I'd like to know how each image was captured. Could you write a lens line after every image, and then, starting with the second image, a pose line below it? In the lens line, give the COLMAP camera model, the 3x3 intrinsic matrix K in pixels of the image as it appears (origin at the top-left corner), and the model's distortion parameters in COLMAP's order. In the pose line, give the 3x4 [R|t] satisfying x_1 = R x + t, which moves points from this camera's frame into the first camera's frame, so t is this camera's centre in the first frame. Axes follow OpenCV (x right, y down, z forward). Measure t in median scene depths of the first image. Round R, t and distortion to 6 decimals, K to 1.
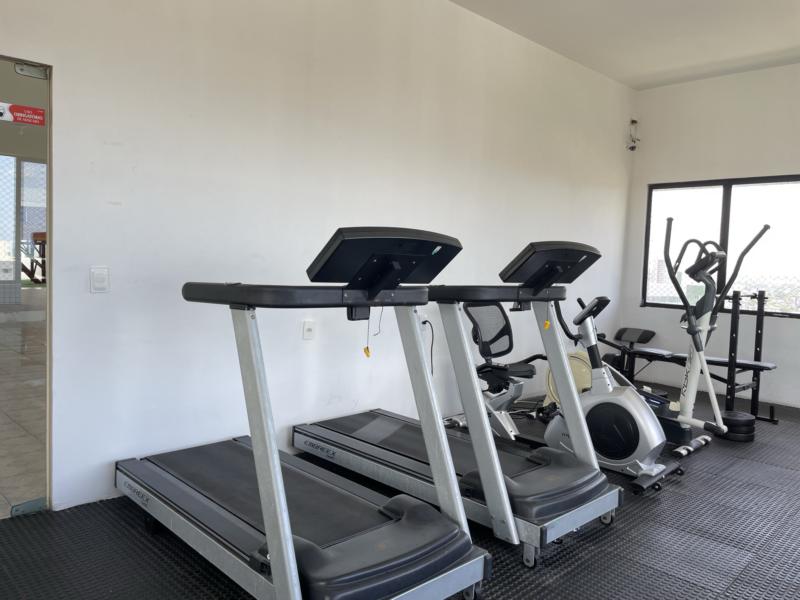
lens RADIAL K [[600.2, 0, 398.9], [0, 600.2, 298.0], [0, 0, 1]] dist [0.003228, -0.001813]
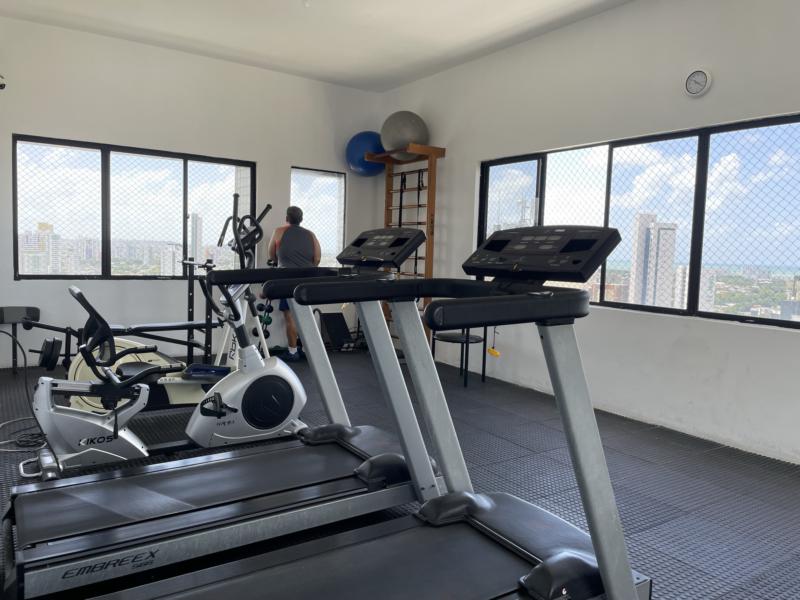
lens RADIAL K [[600.2, 0, 399.4], [0, 600.2, 300.2], [0, 0, 1]] dist [0.003228, -0.001813]
pose [[0.199639, -0.113186, 0.973310, -0.430394], [0.031505, 0.993534, 0.109076, -0.044875], [-0.979363, 0.008888, 0.201914, 0.413767]]
